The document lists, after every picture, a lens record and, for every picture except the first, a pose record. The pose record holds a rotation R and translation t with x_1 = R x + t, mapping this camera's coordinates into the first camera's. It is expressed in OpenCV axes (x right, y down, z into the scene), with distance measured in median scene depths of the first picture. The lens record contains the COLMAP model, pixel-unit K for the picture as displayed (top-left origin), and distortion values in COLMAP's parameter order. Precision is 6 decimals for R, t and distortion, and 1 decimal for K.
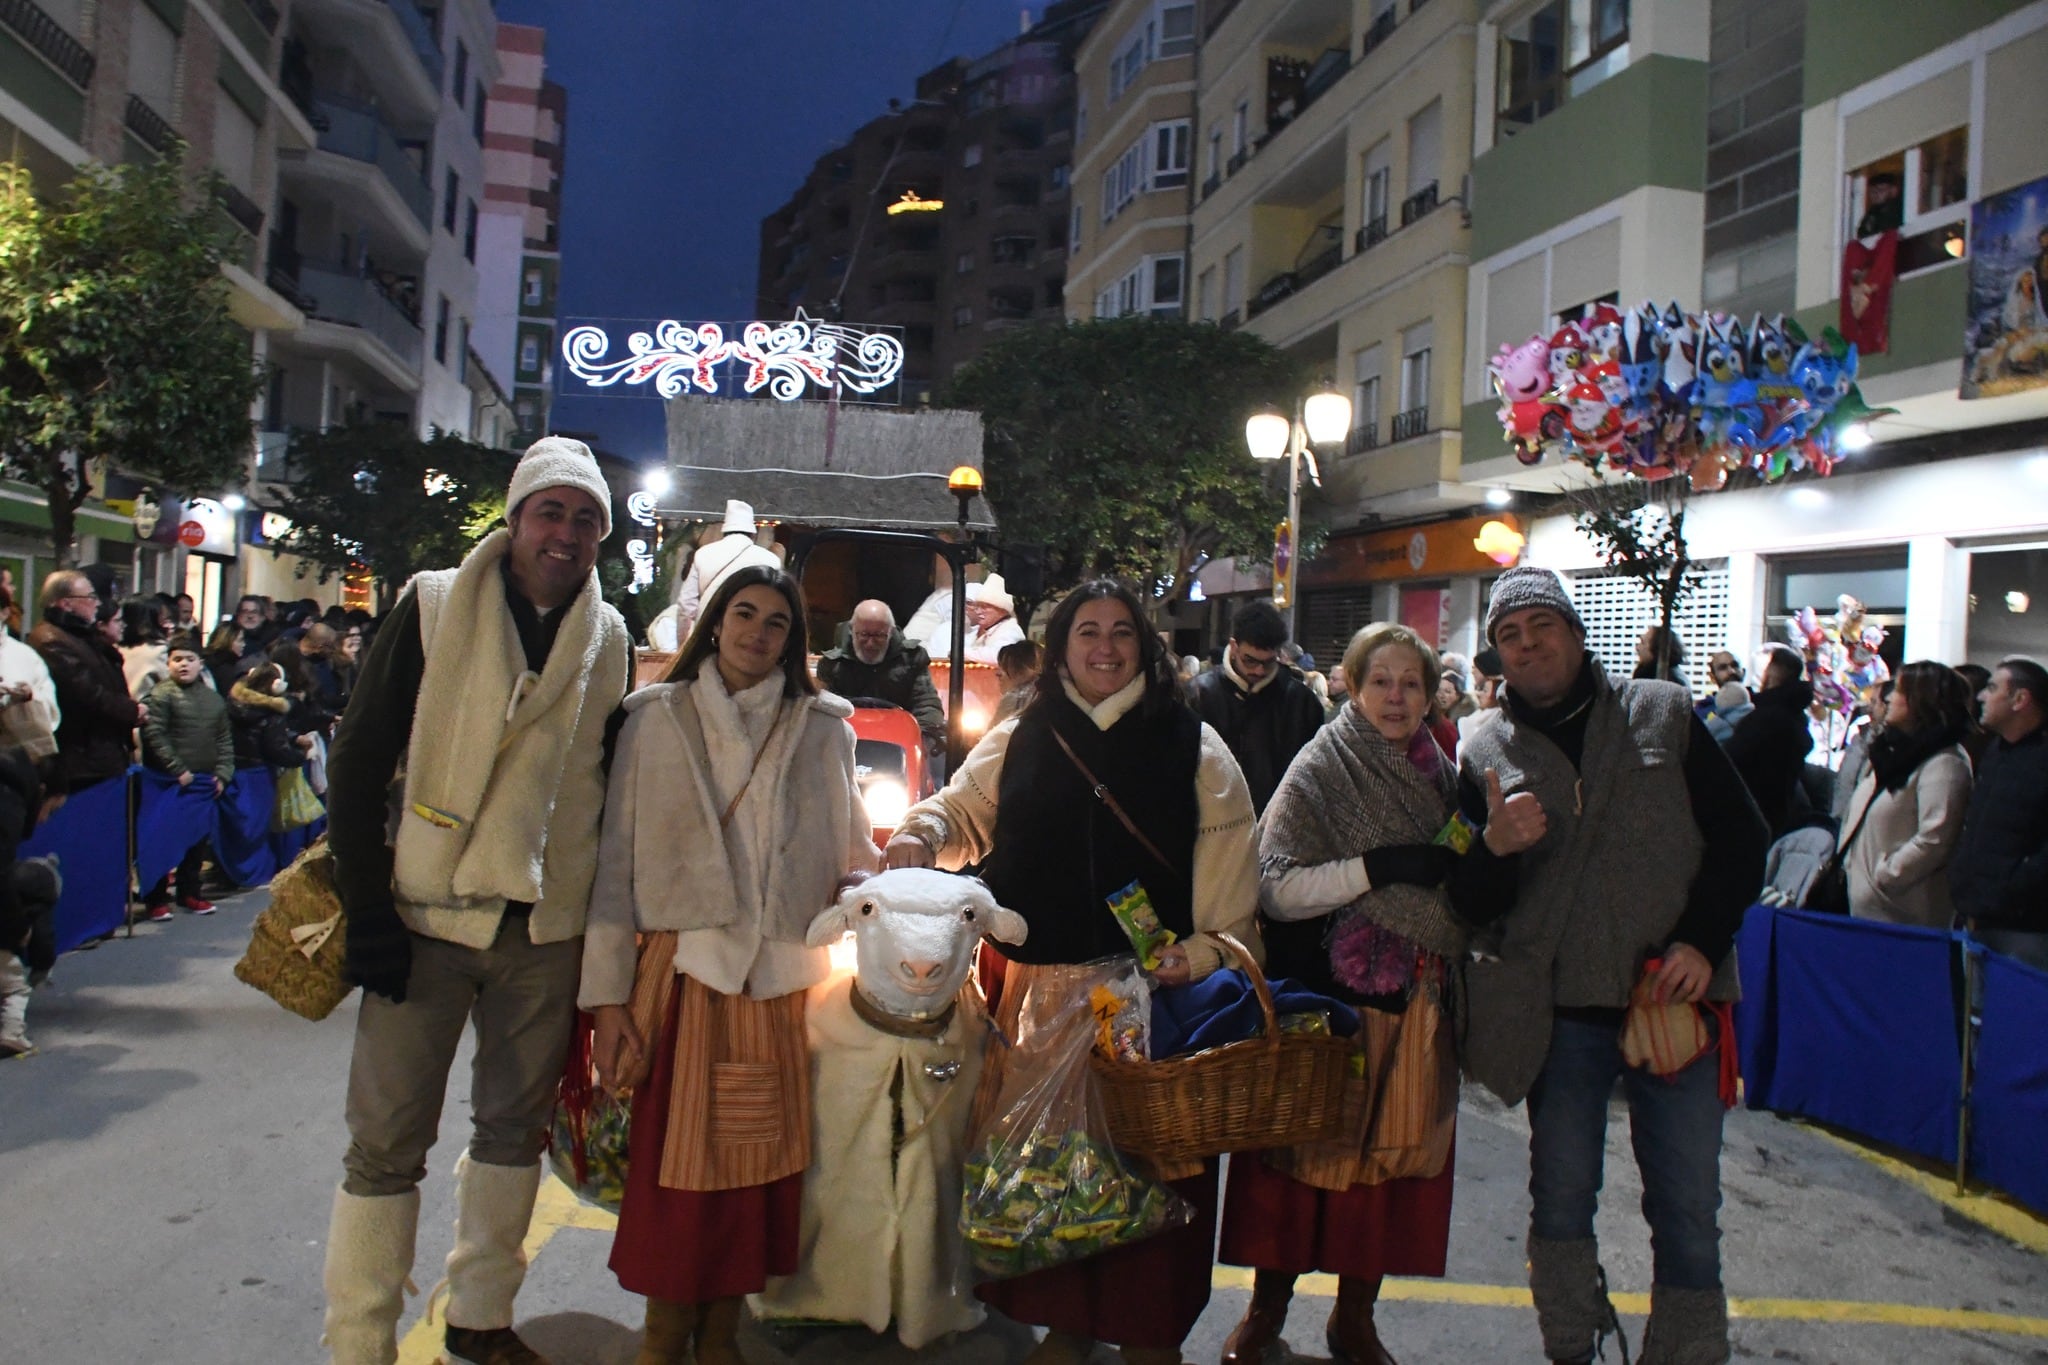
lens RADIAL K [[1574.5, 0, 1024.4], [0, 1574.5, 693.8], [0, 0, 1]] dist [-0.164058, 0.103032]
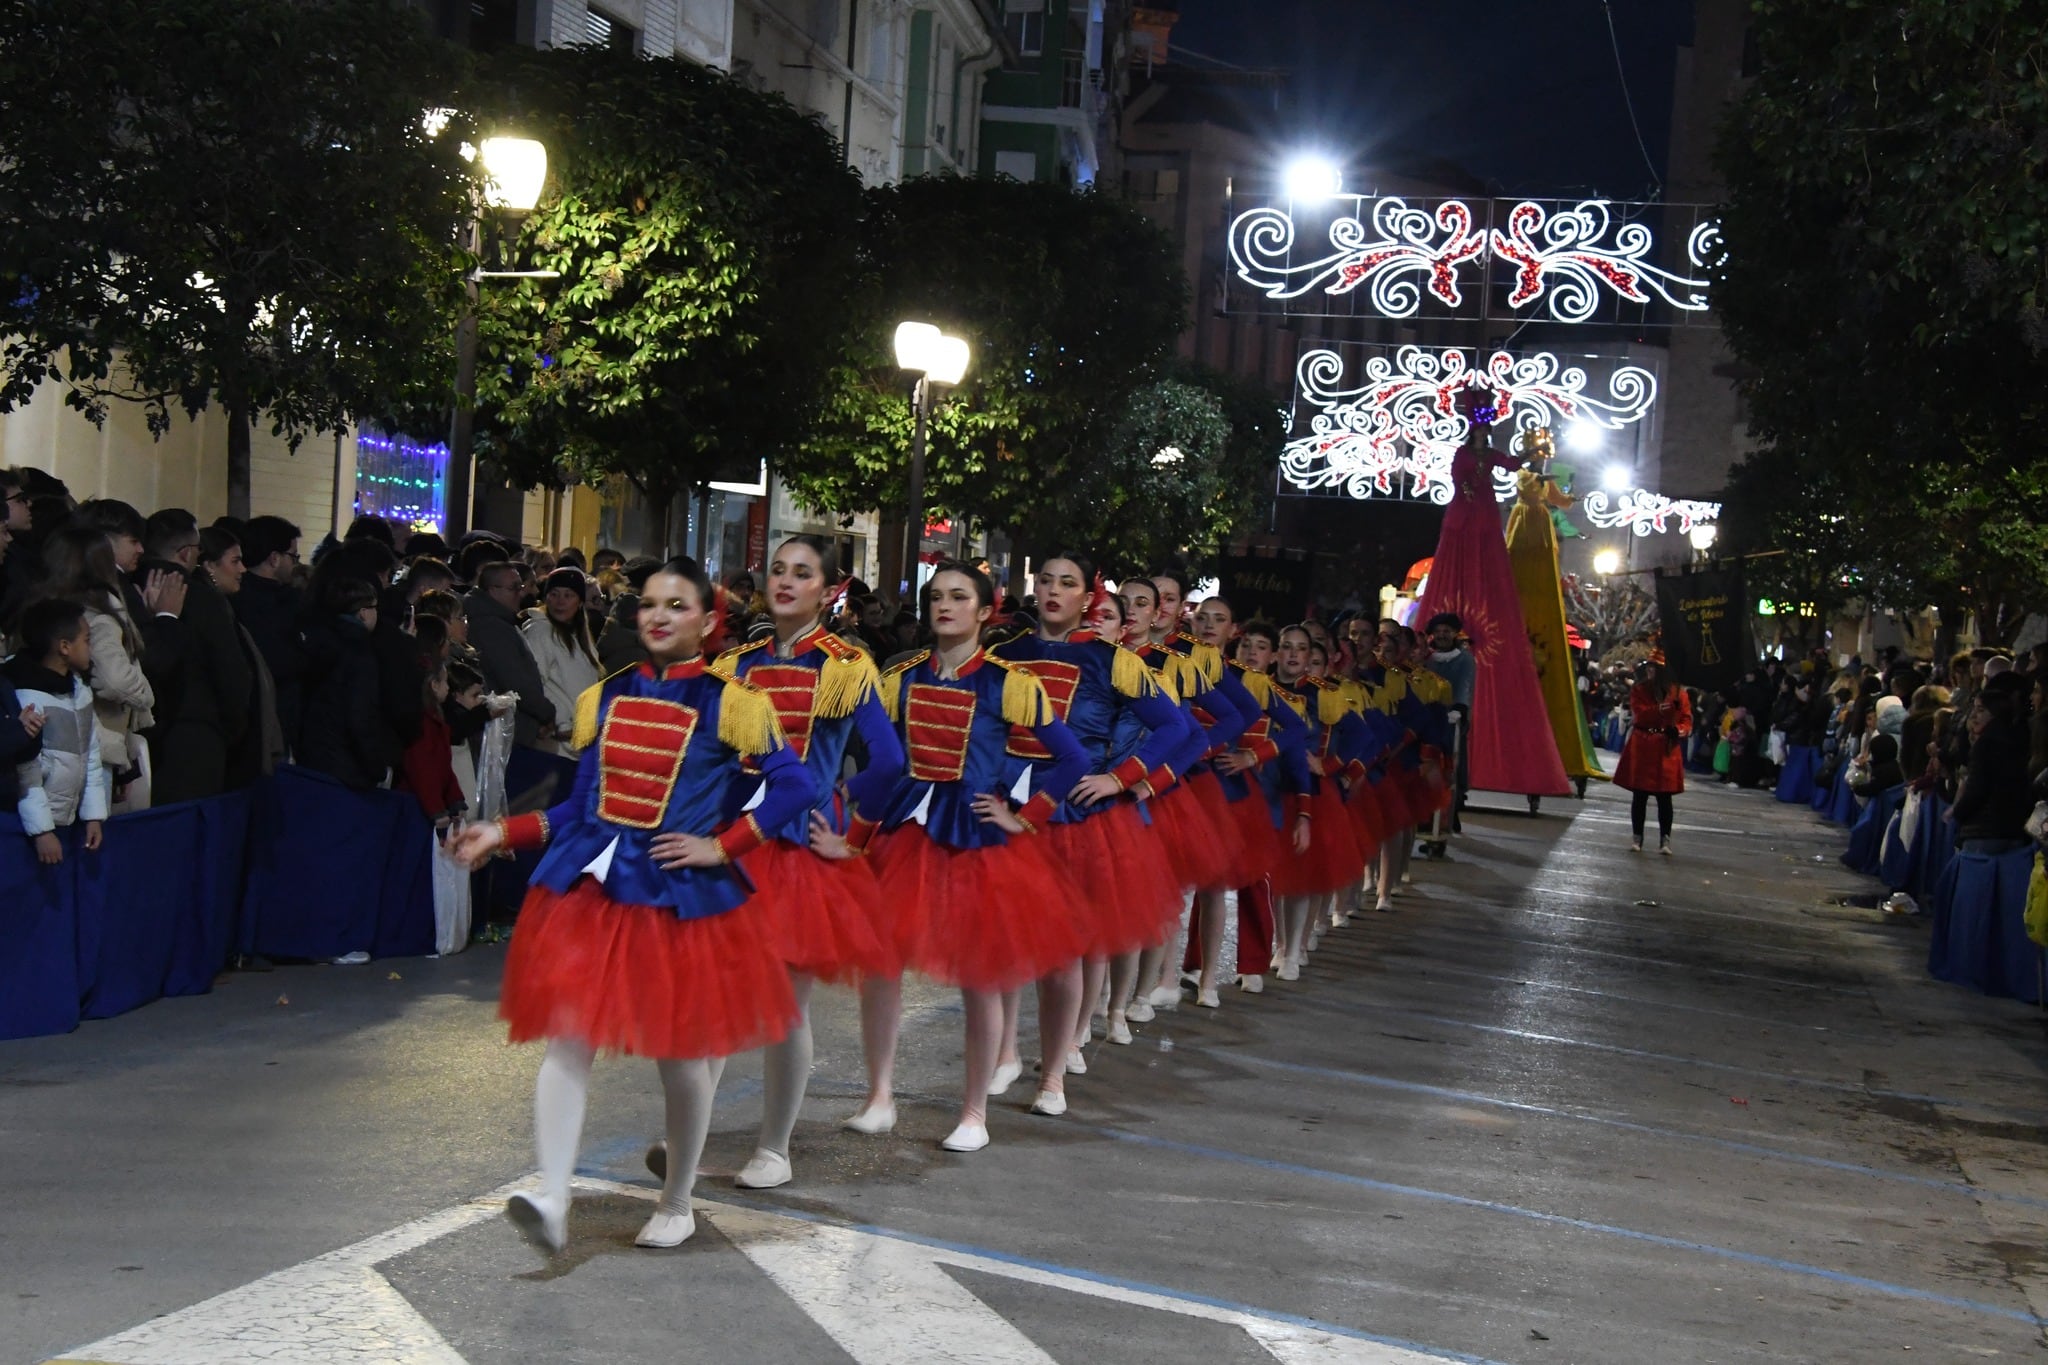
lens RADIAL K [[4217.9, 0, 1021.9], [0, 4217.9, 702.8], [0, 0, 1]] dist [0.349434, 0.769847]
pose [[0.940006, 0.014401, -0.340853, 0.077658], [-0.020795, 0.999669, -0.015115, 0.004748], [0.340523, 0.021296, 0.939995, 0.092902]]
